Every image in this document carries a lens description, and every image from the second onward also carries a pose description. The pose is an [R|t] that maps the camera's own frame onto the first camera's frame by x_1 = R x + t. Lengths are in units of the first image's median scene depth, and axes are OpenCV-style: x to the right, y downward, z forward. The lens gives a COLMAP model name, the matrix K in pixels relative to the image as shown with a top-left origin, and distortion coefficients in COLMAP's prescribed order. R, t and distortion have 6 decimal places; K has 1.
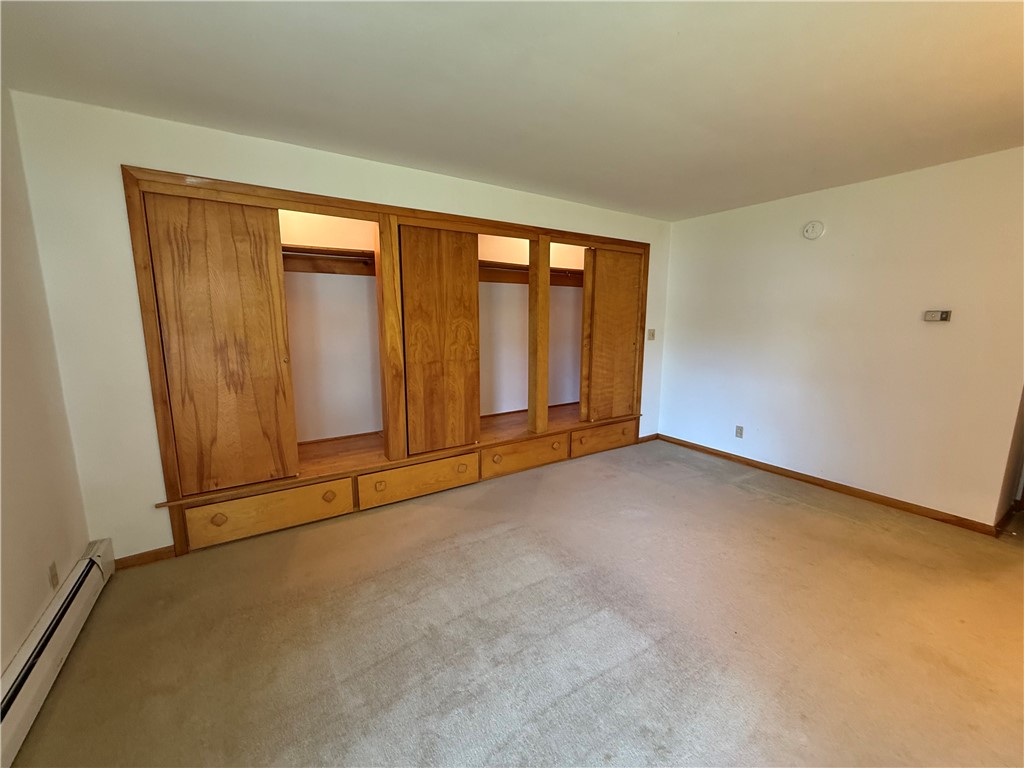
lens RADIAL K [[414.0, 0, 512.1], [0, 414.0, 384.6], [0, 0, 1]] dist [-0.000134, 0.000001]
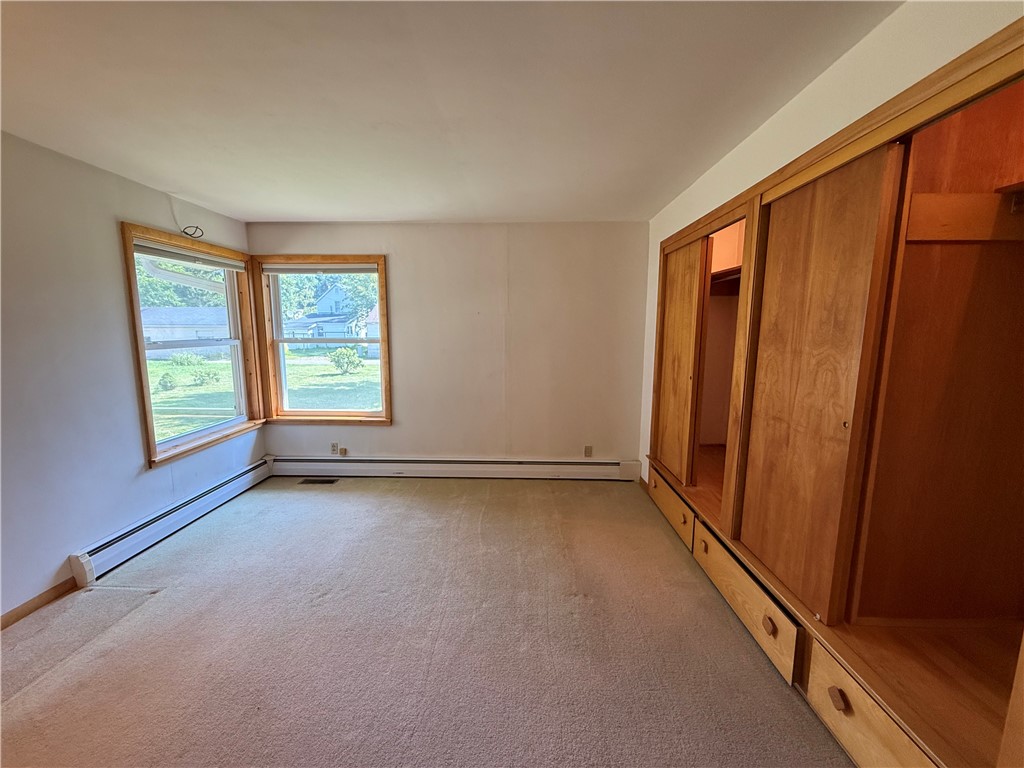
lens RADIAL K [[414.0, 0, 511.8], [0, 414.0, 384.3], [0, 0, 1]] dist [-0.000134, 0.000001]
pose [[-0.569464, 0.106892, -0.815037, 0.501178], [-0.138653, 0.964812, 0.223411, -0.180660], [0.810238, 0.240232, -0.534605, 1.001909]]
